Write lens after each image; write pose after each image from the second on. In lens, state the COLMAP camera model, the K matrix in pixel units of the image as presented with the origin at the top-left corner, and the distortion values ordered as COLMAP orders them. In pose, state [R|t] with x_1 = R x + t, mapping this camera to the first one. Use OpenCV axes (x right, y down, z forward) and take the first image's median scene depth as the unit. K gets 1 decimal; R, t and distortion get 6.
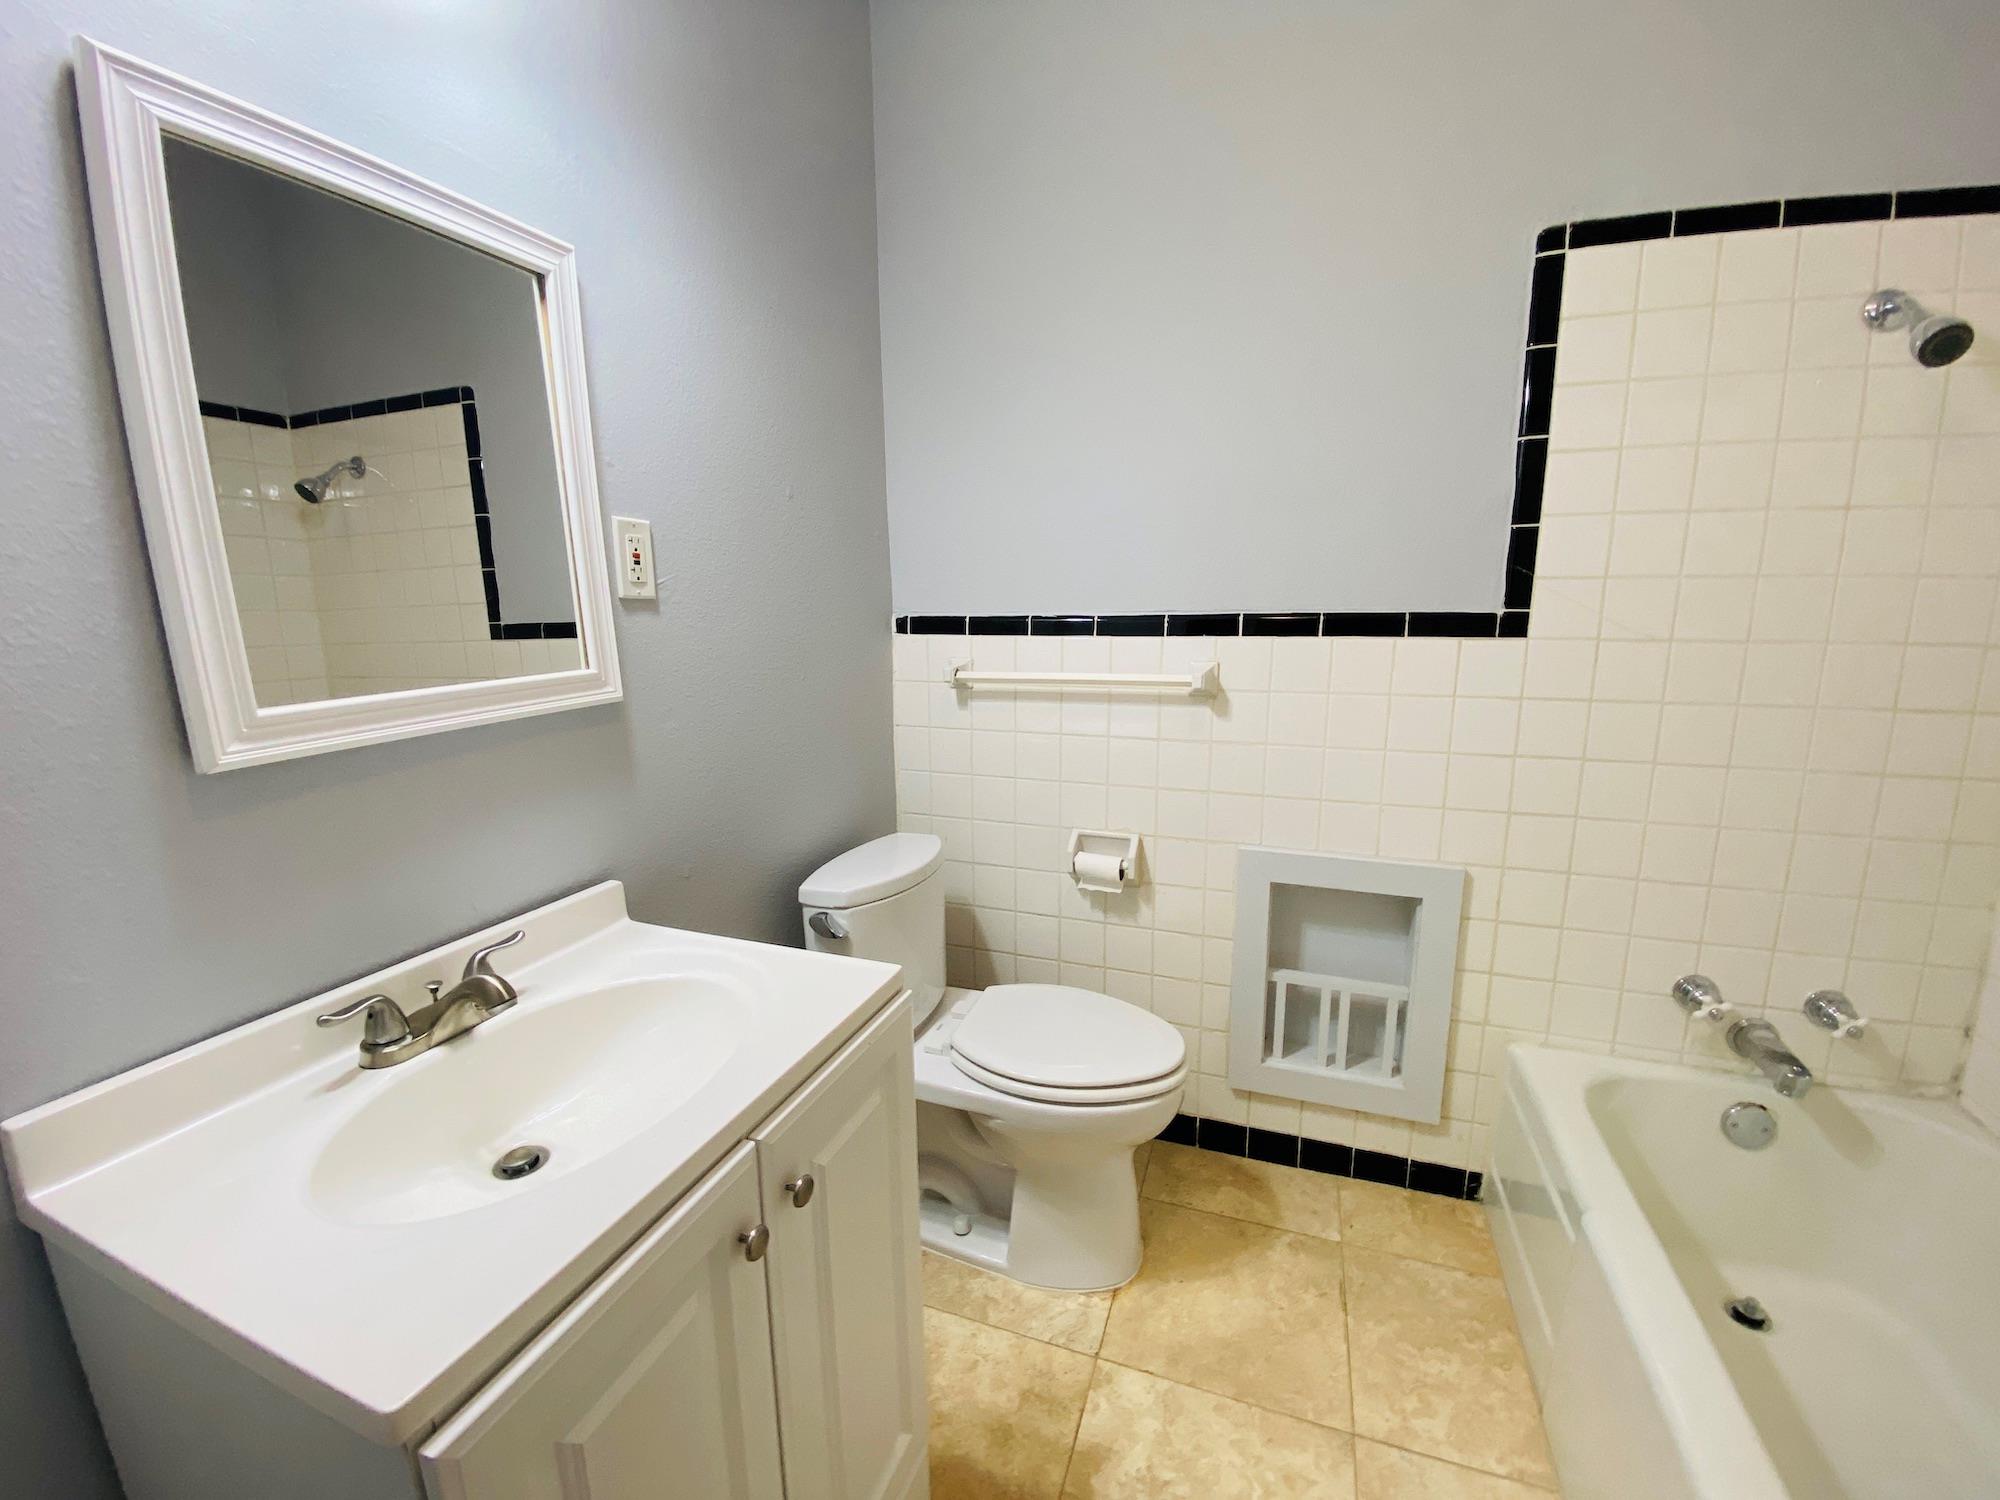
lens RADIAL K [[820.0, 0, 997.3], [0, 820.0, 755.6], [0, 0, 1]] dist [0.021681, -0.020334]
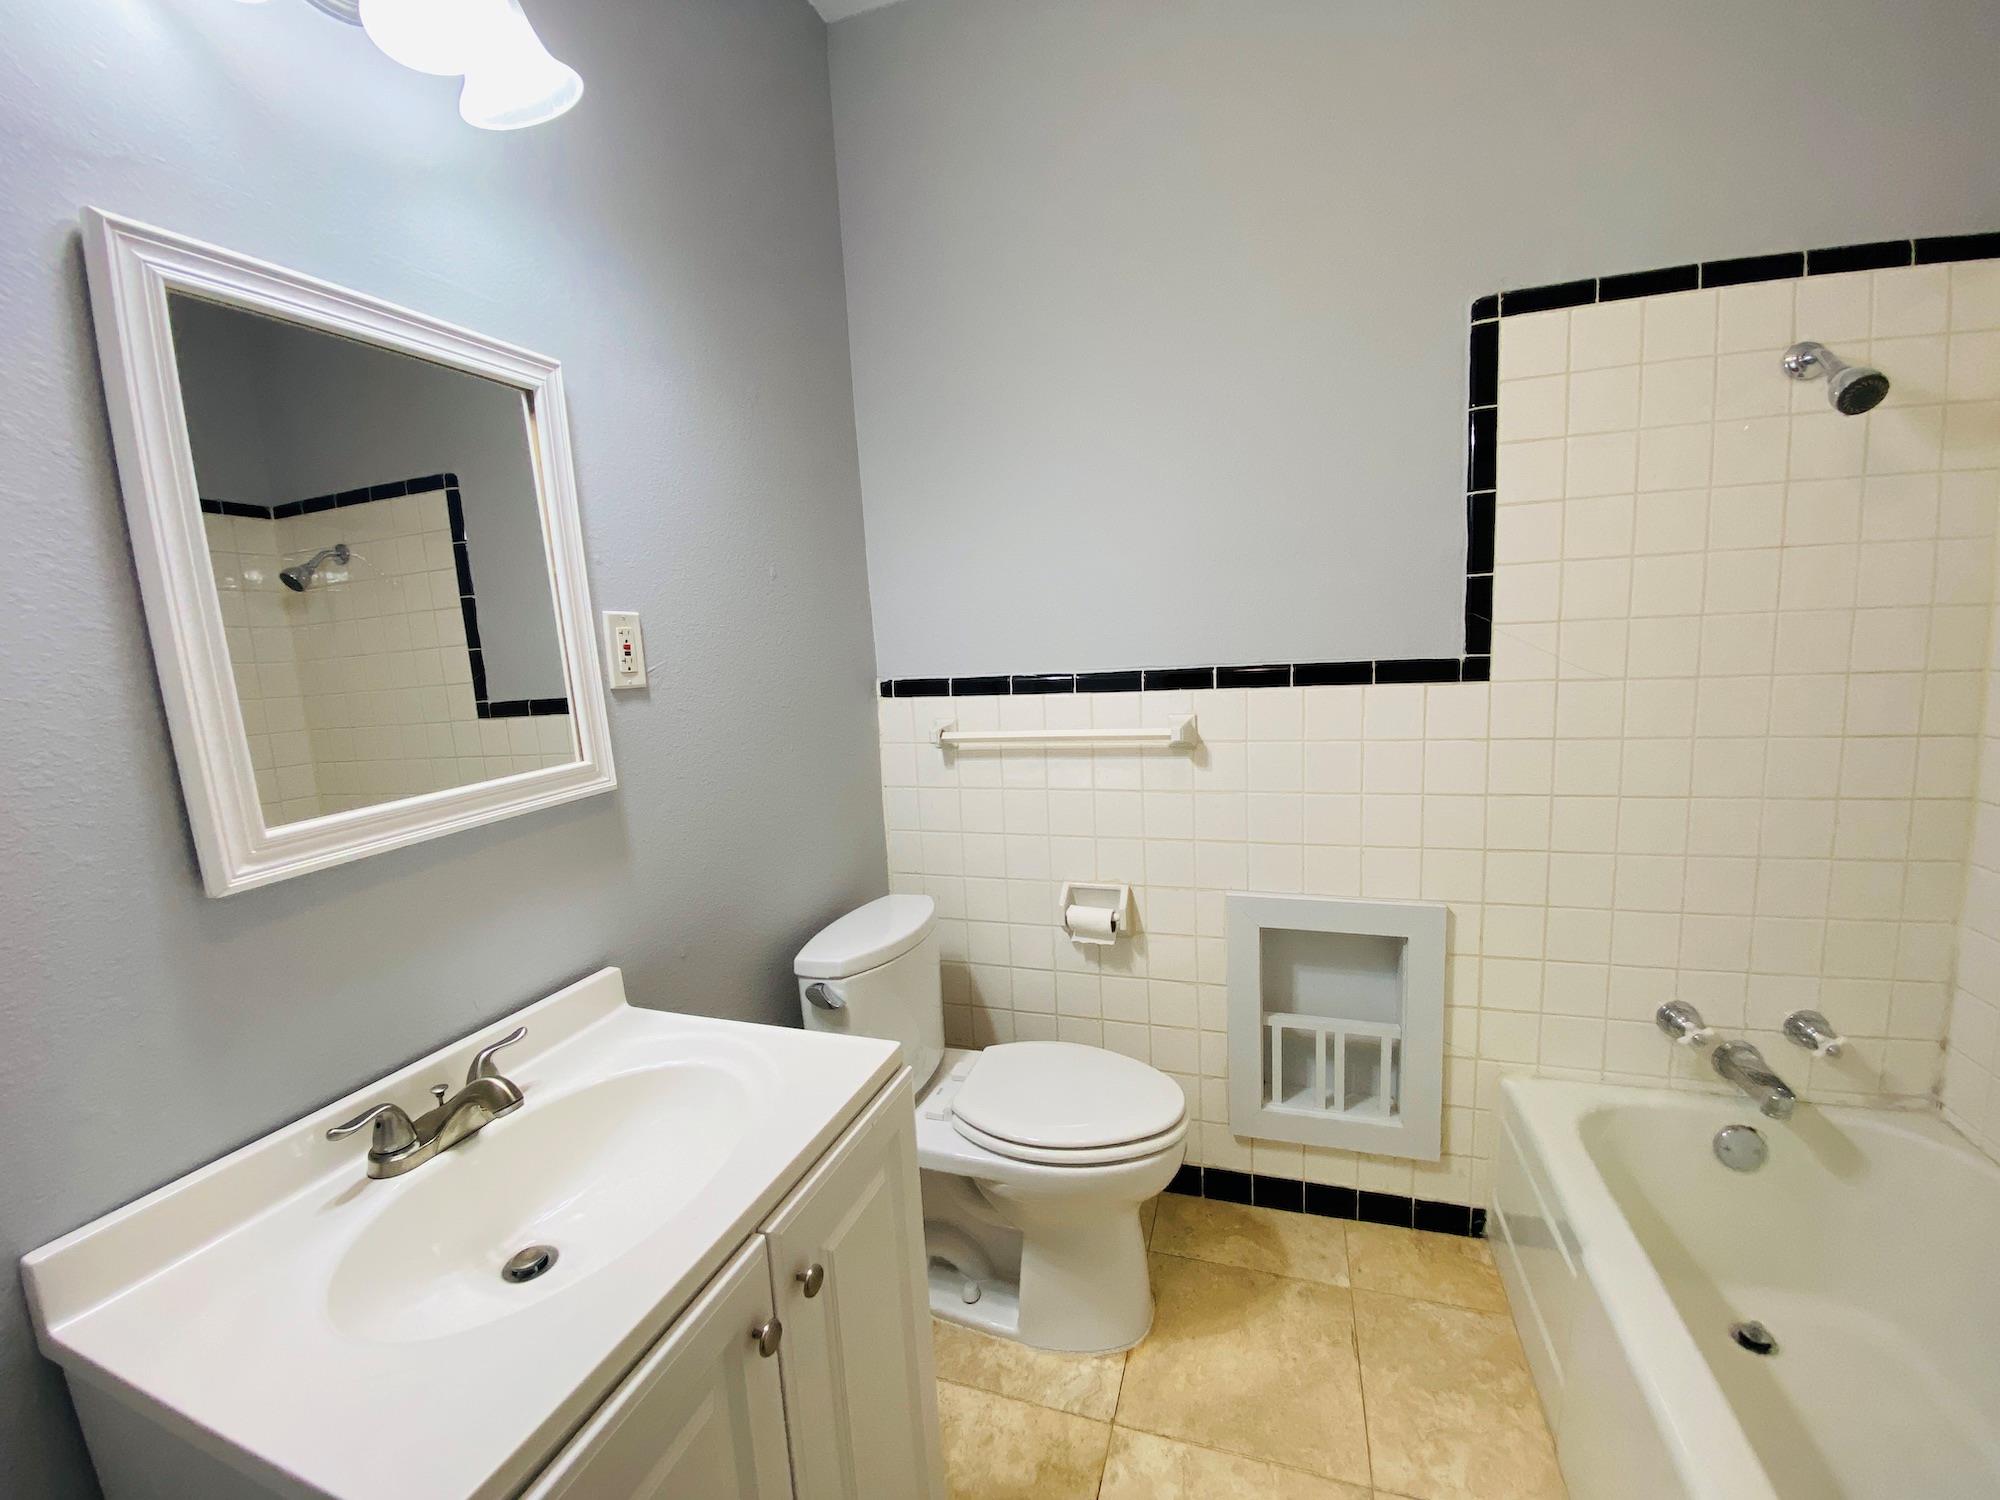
lens RADIAL K [[820.0, 0, 997.3], [0, 820.0, 755.6], [0, 0, 1]] dist [0.021681, -0.020334]
pose [[0.998822, -0.045281, 0.017428, 0.000740], [0.046037, 0.997892, -0.045742, -0.030590], [-0.015320, 0.046490, 0.998801, -0.023607]]
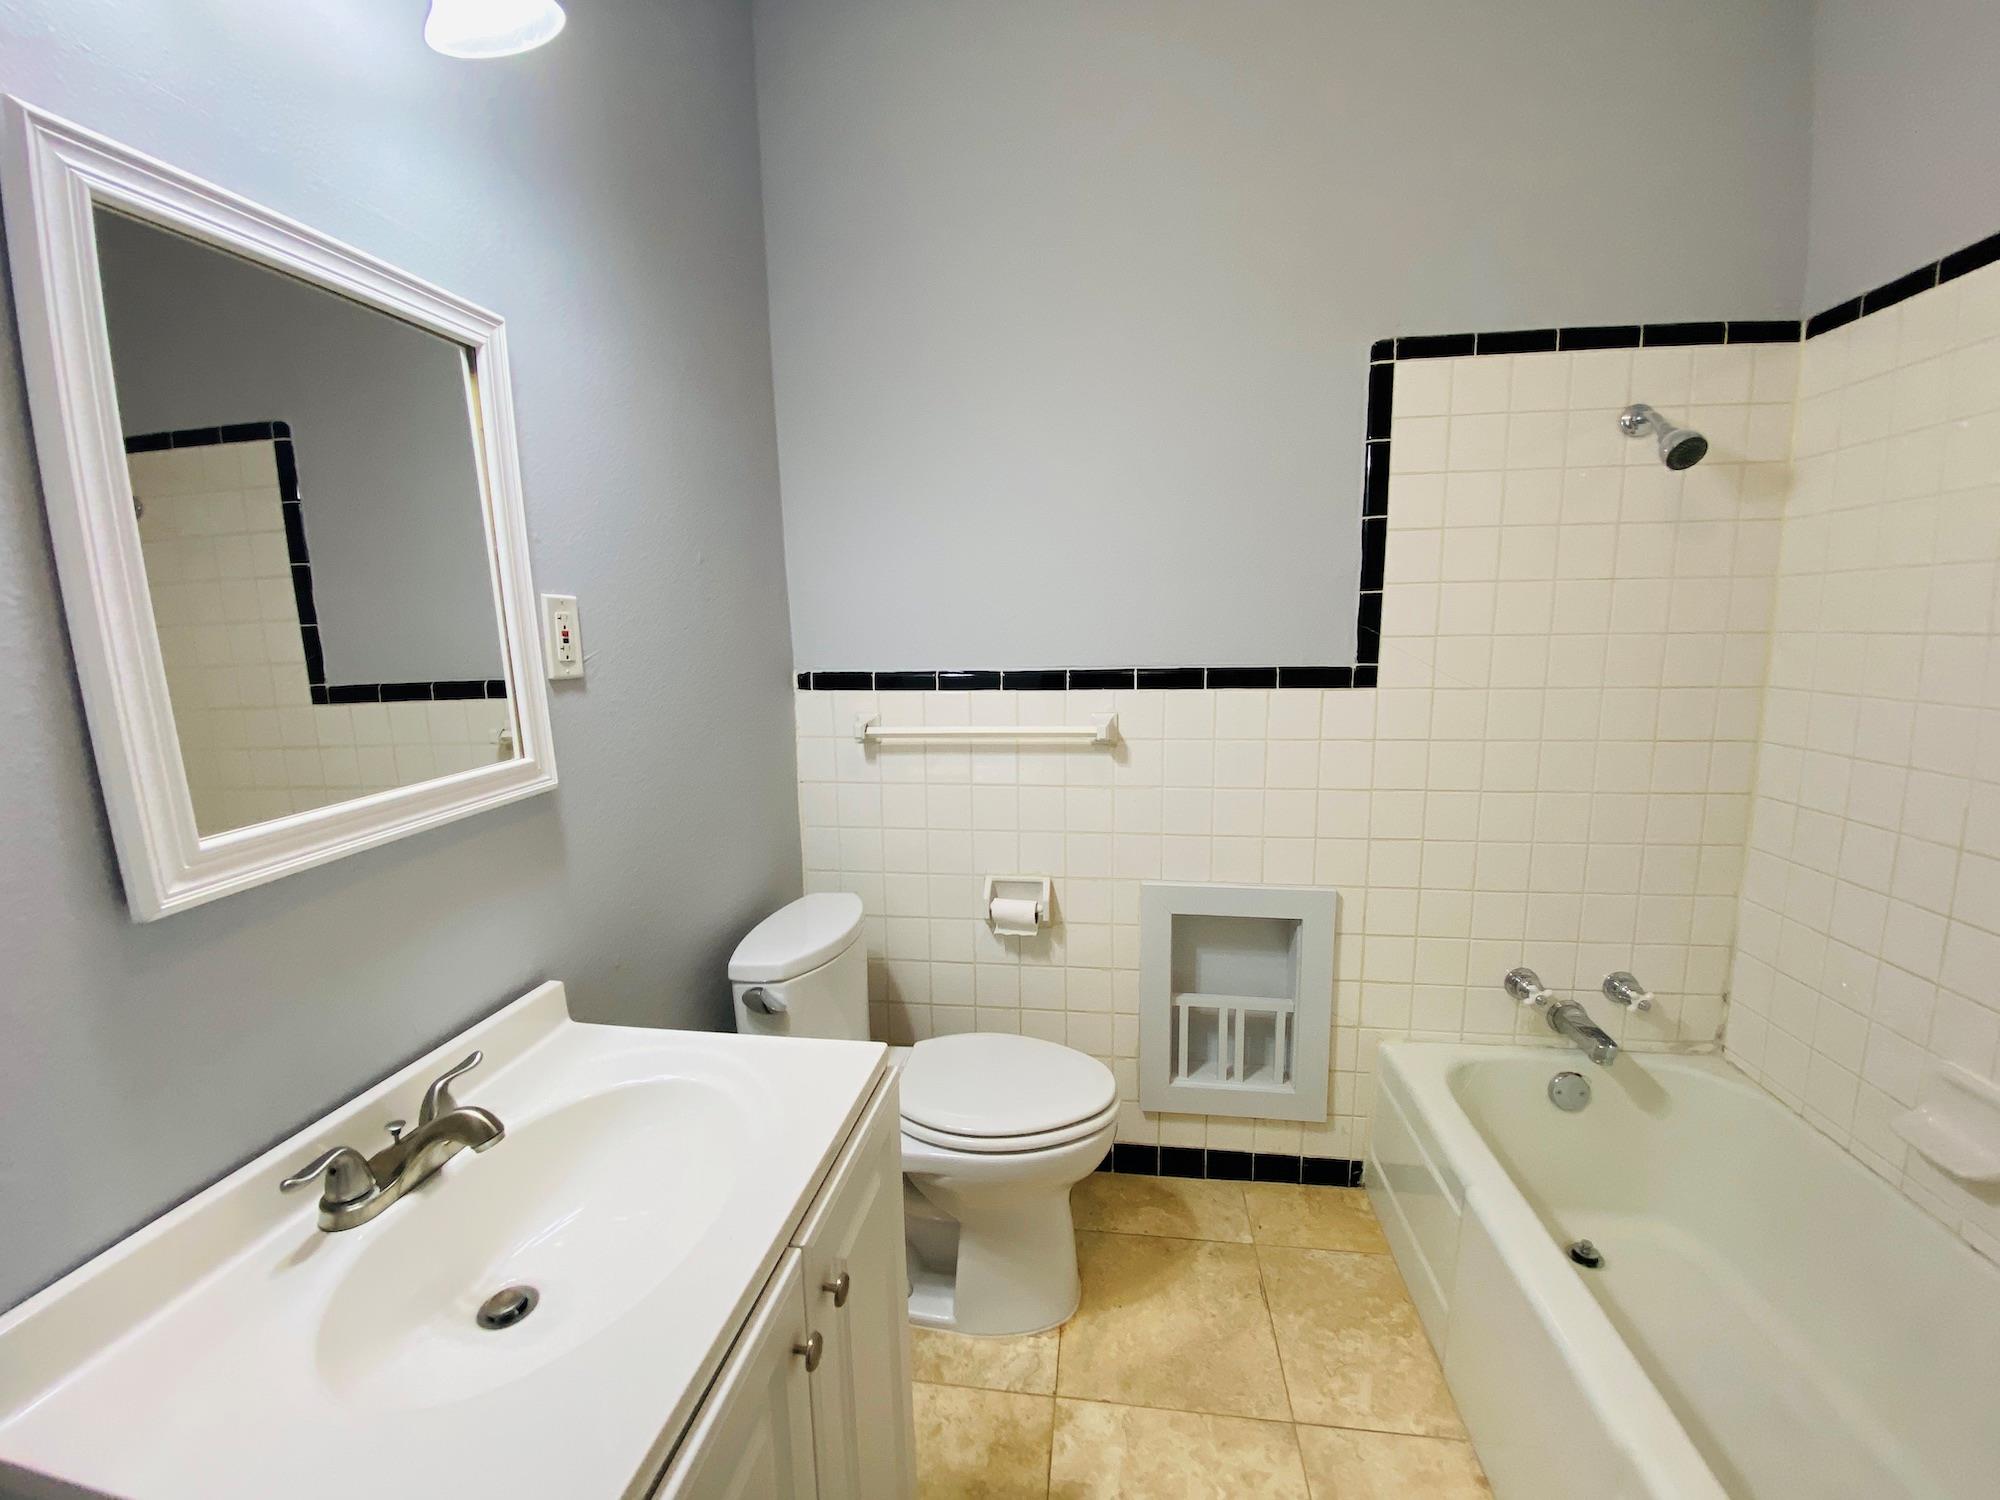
lens RADIAL K [[820.0, 0, 997.3], [0, 820.0, 755.6], [0, 0, 1]] dist [0.021681, -0.020334]
pose [[0.978529, -0.040297, 0.202133, -0.118045], [0.046424, 0.998592, -0.025662, -0.043522], [-0.200815, 0.034495, 0.979022, -0.019784]]
